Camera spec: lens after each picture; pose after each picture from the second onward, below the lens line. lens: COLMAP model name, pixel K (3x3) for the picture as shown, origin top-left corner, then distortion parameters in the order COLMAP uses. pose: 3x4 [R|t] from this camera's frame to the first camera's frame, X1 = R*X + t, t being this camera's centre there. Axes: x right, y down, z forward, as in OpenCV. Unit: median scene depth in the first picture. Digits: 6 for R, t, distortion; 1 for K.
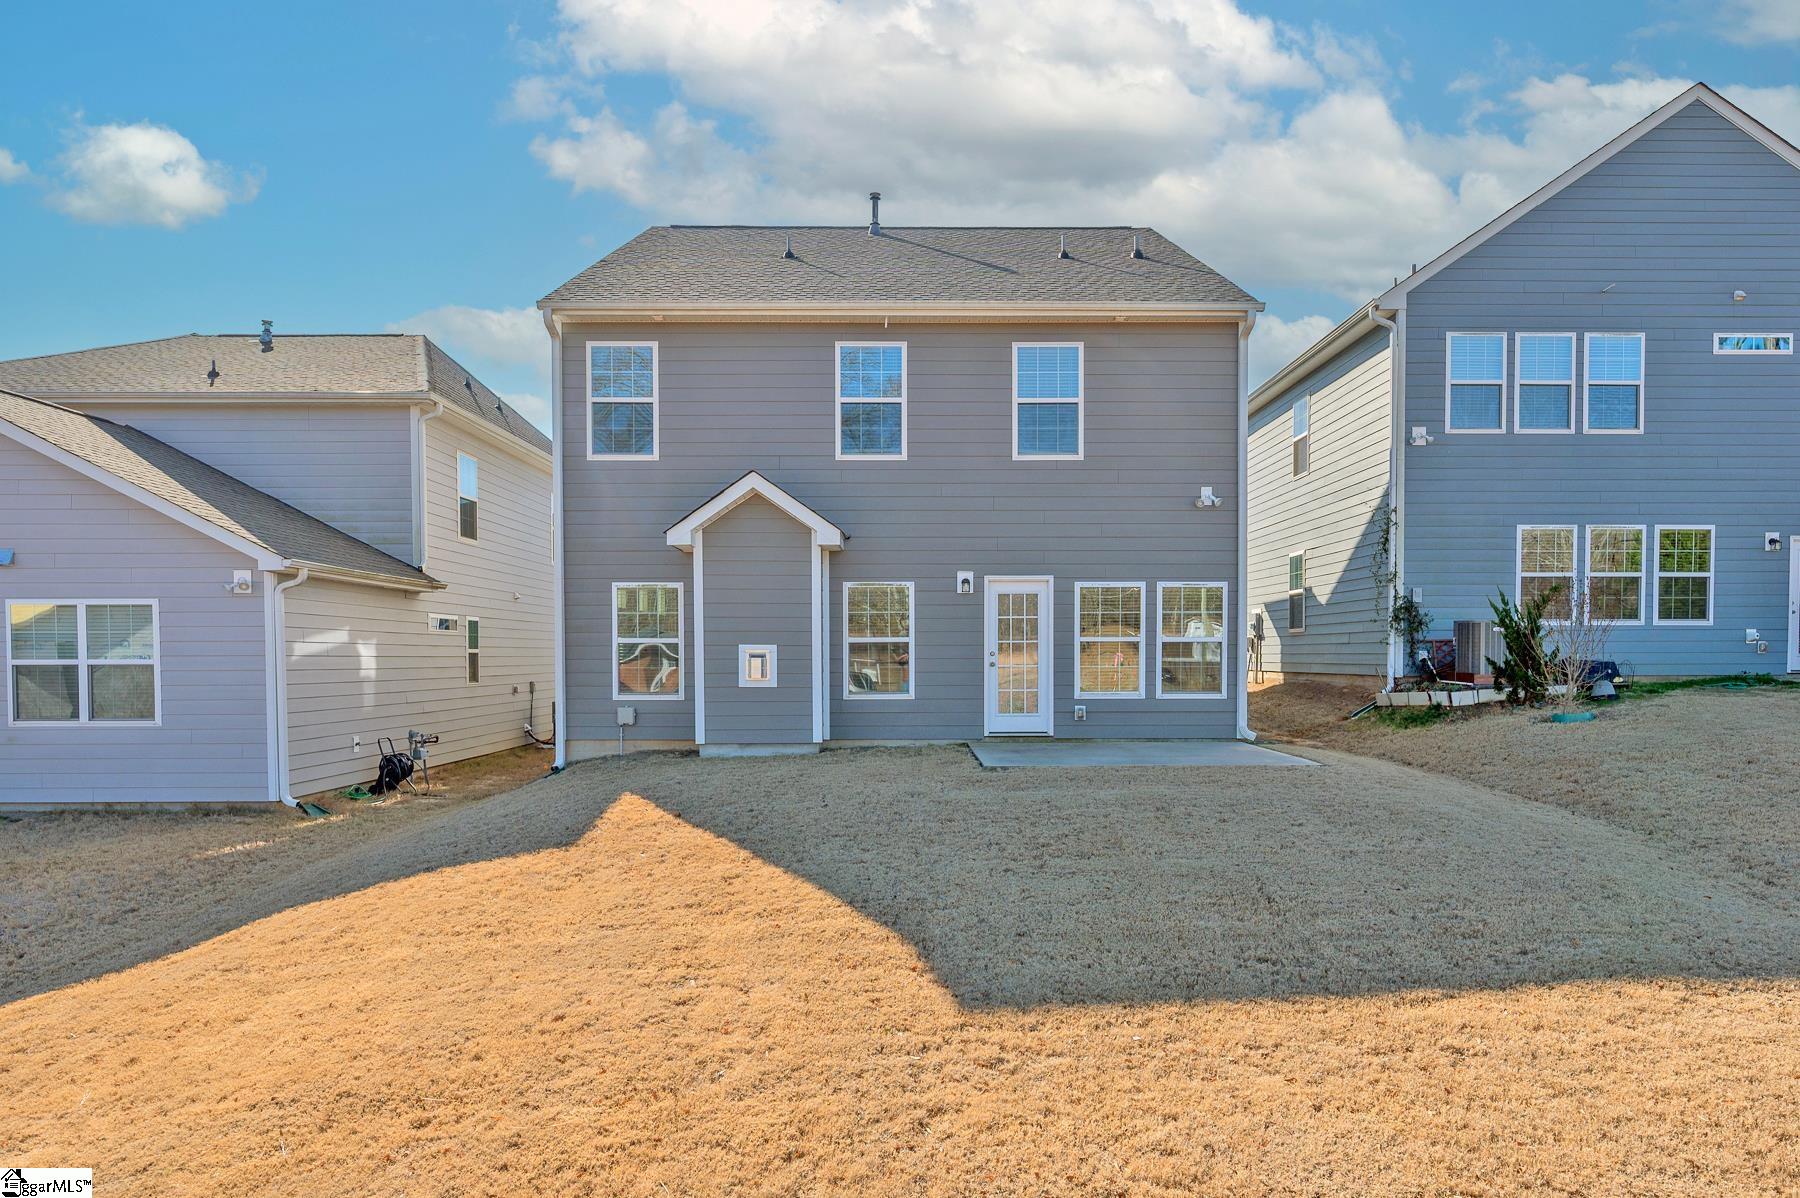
lens RADIAL K [[1087.0, 0, 902.3], [0, 1087.0, 680.6], [0, 0, 1]] dist [0.017623, -0.000457]
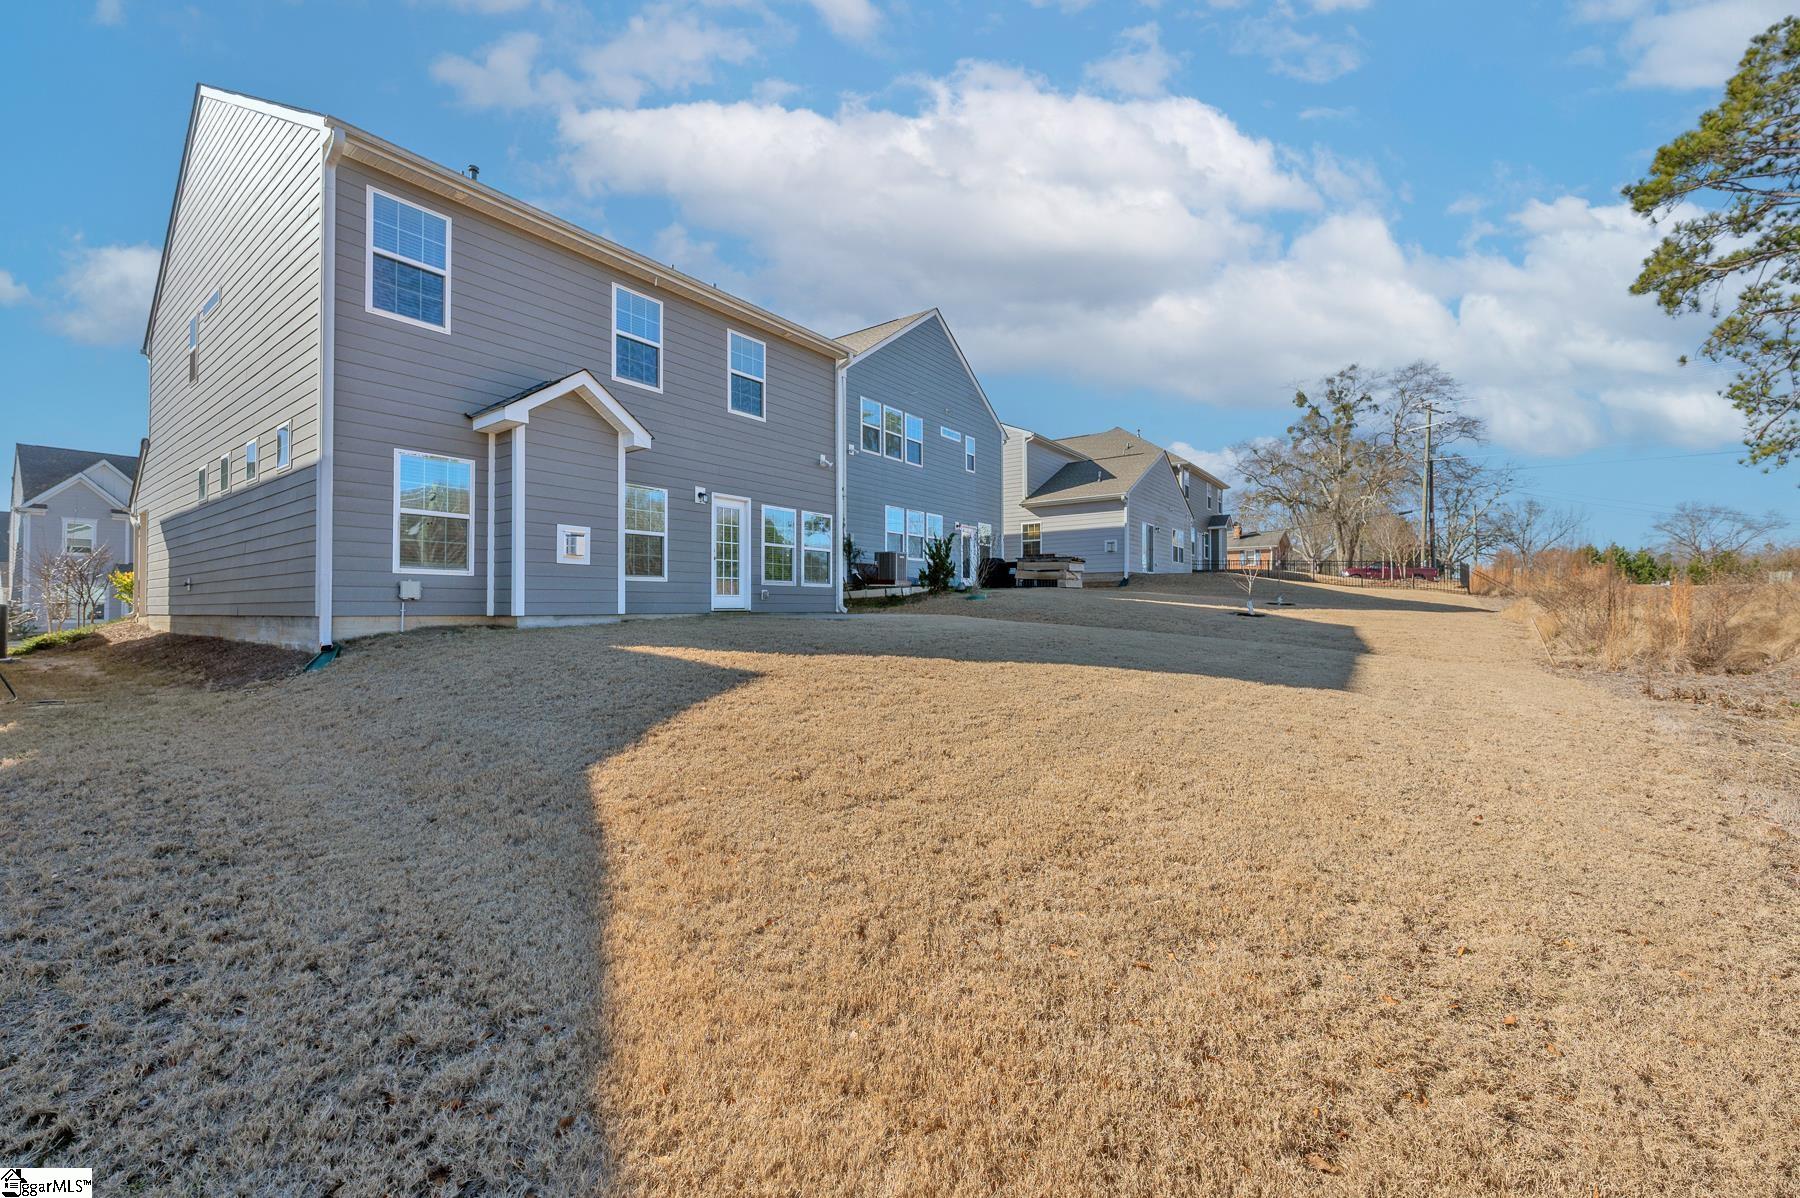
lens RADIAL K [[721.4, 0, 900.0], [0, 721.4, 599.0], [0, 0, 1]] dist [-0.000831, -0.000183]
pose [[0.600593, 0.011776, 0.799468, -0.499743], [0.016214, 0.999507, -0.026903, 0.064175], [-0.799390, 0.029121, 0.600106, 0.279068]]
